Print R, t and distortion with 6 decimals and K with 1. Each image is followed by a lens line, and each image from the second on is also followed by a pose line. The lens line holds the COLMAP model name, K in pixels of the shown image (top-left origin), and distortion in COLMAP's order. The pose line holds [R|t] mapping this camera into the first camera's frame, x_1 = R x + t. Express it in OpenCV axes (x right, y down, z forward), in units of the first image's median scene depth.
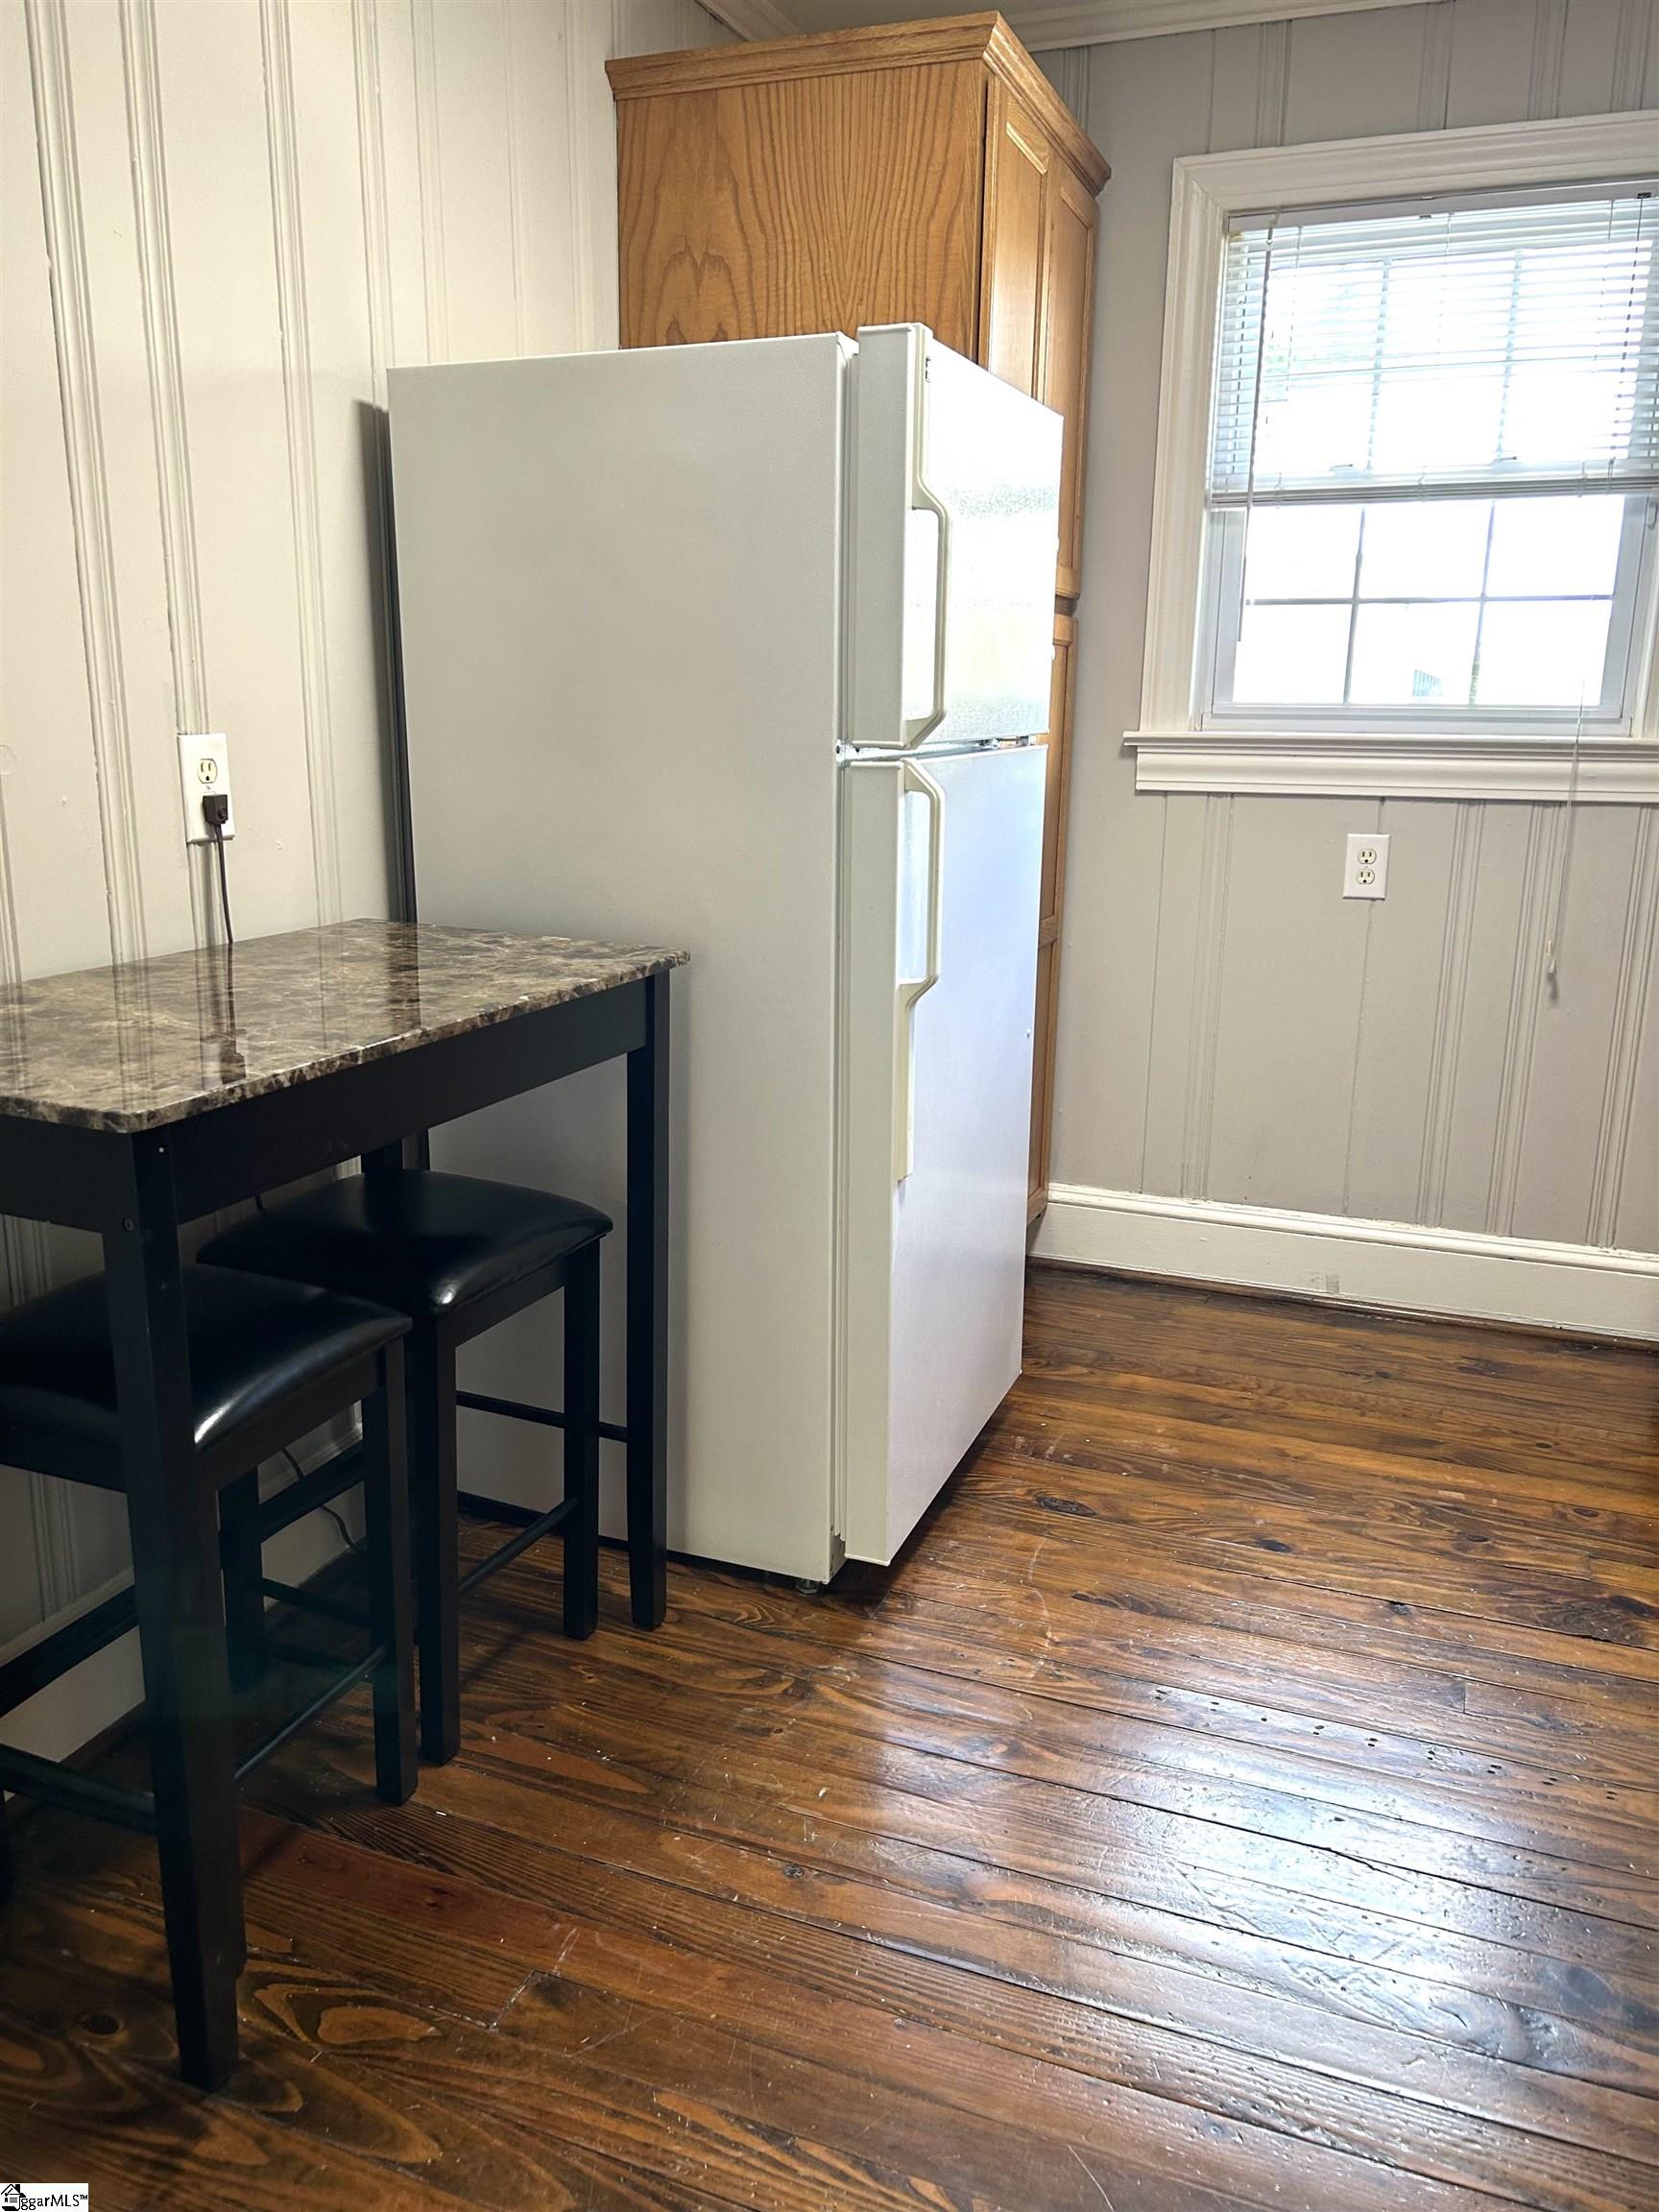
lens RADIAL K [[1694.4, 0, 817.7], [0, 1694.4, 1104.1], [0, 0, 1]] dist [0.062303, -0.061398]
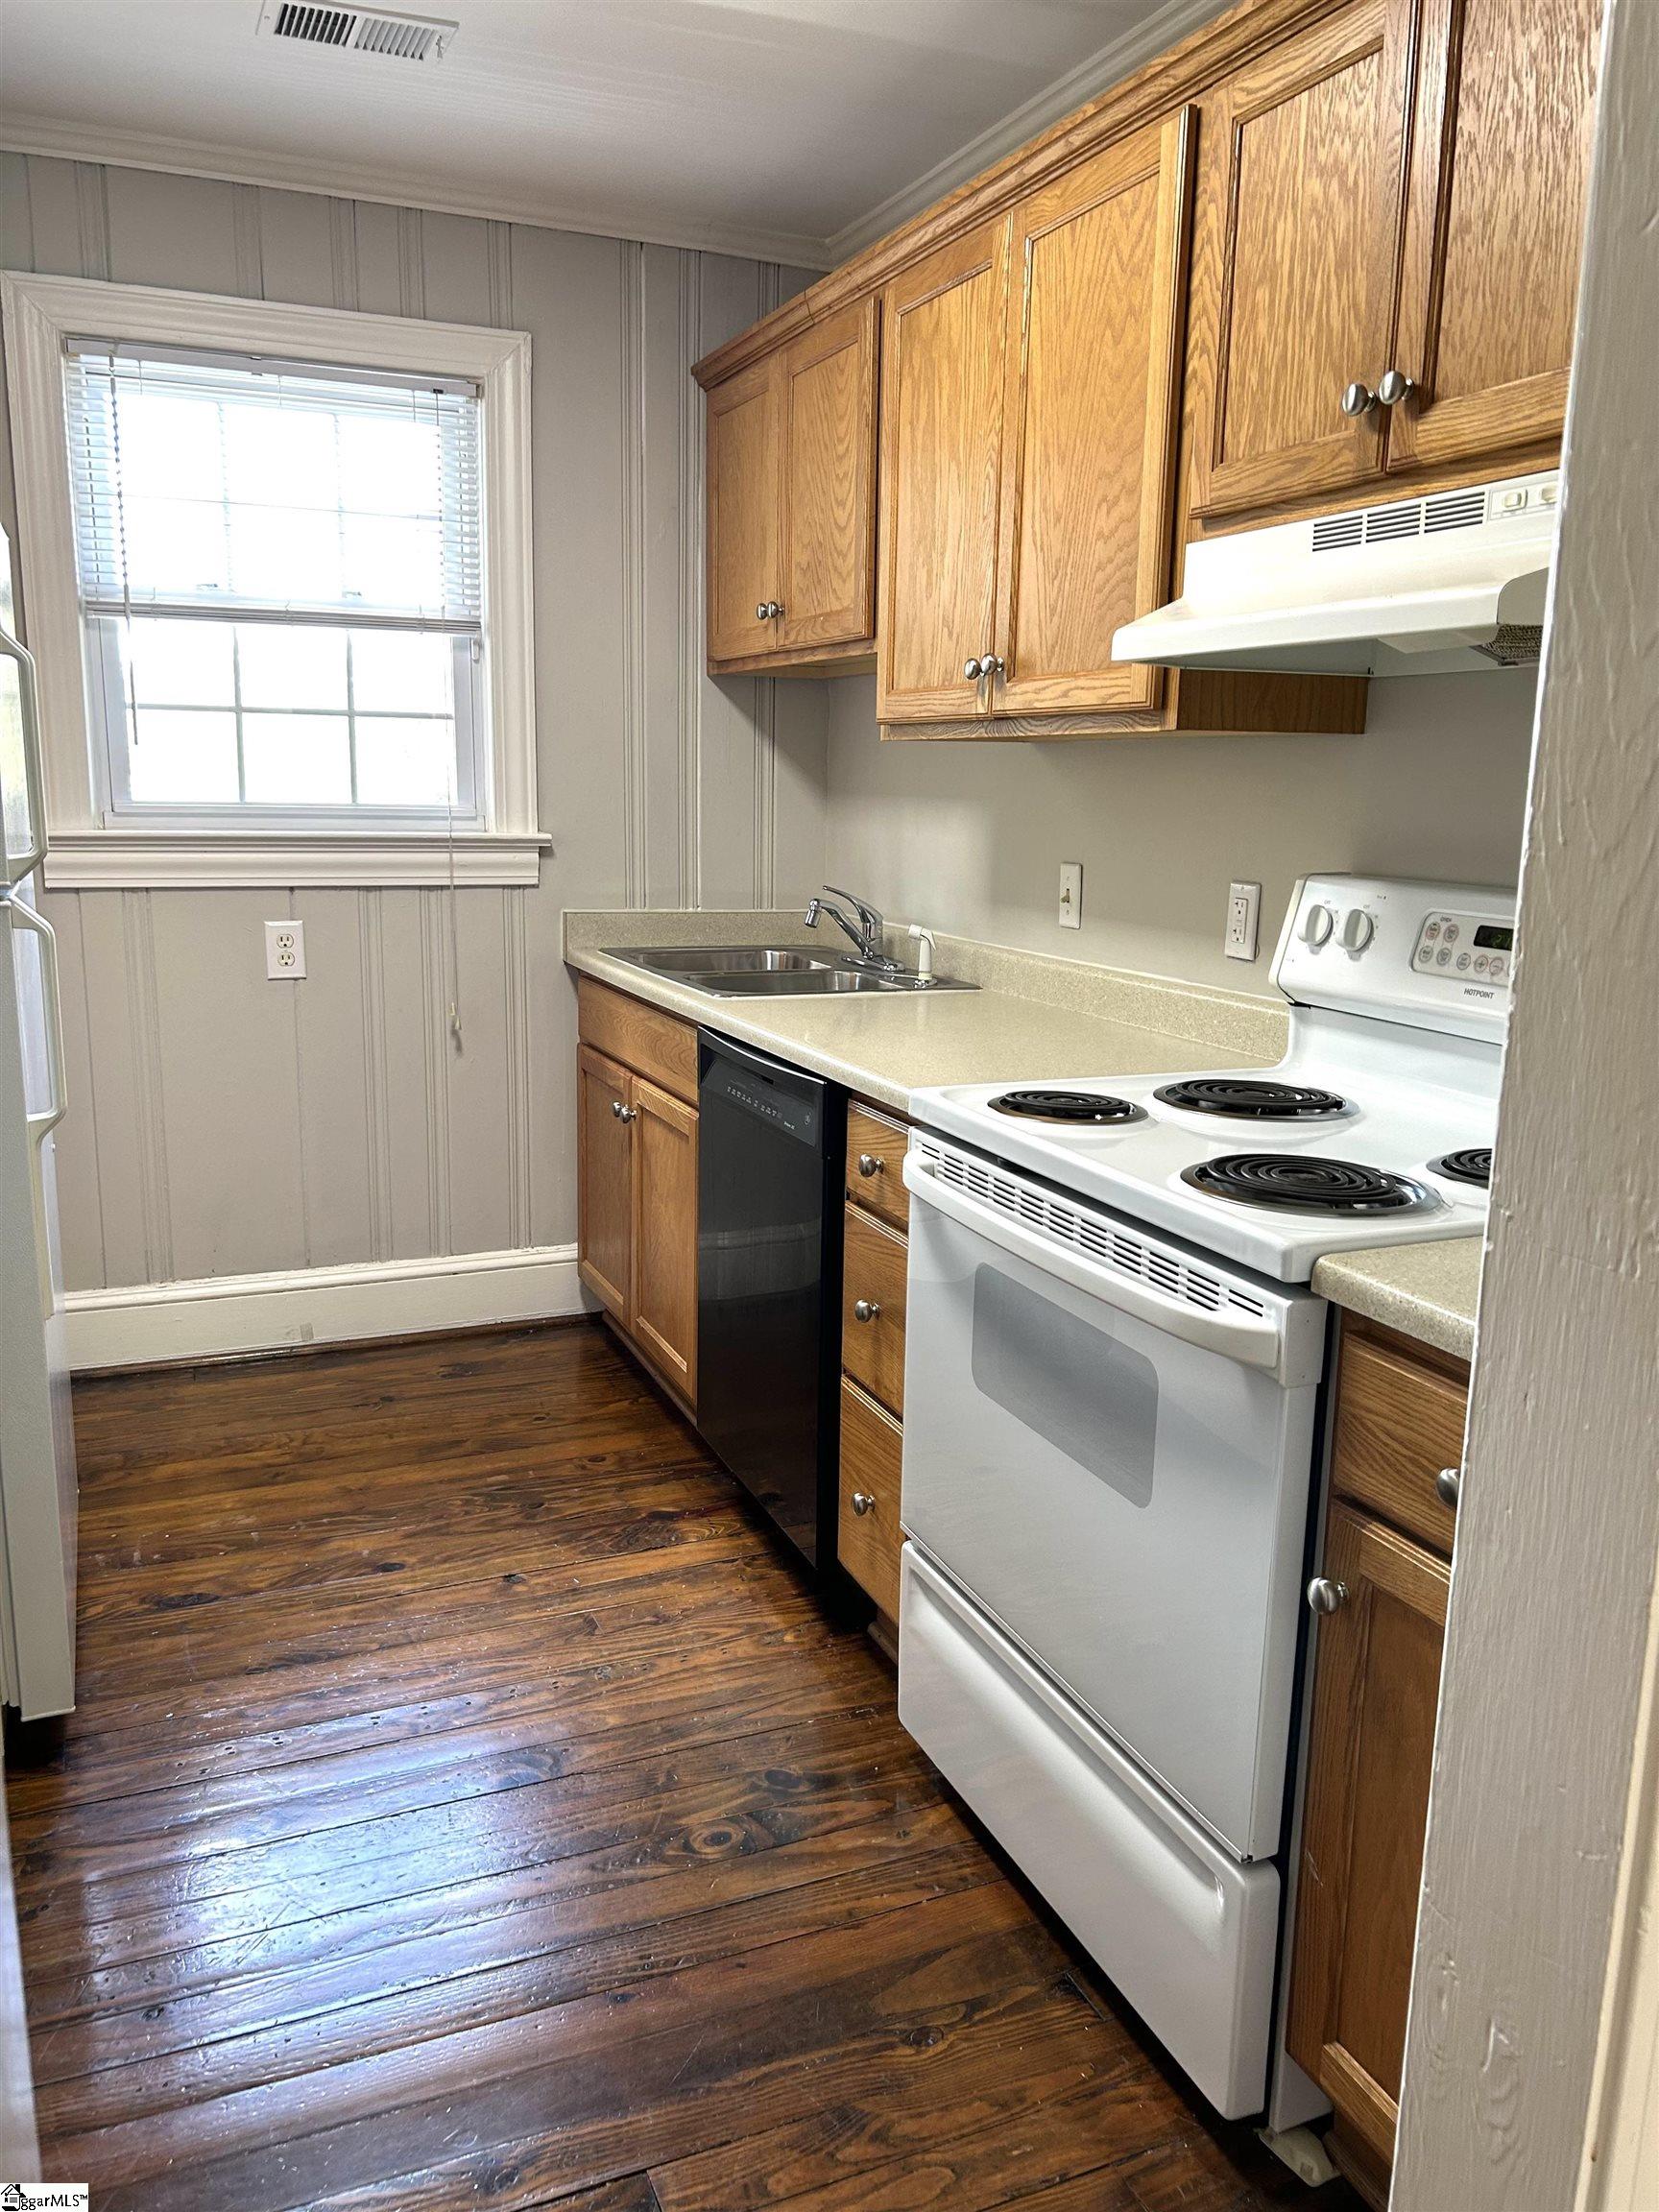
lens RADIAL K [[1694.4, 0, 817.7], [0, 1694.4, 1104.1], [0, 0, 1]] dist [0.062303, -0.061398]
pose [[0.718401, -0.138678, 0.681666, -0.205093], [0.152283, 0.987510, 0.040409, -0.035738], [-0.678757, 0.074777, 0.730546, -0.026494]]
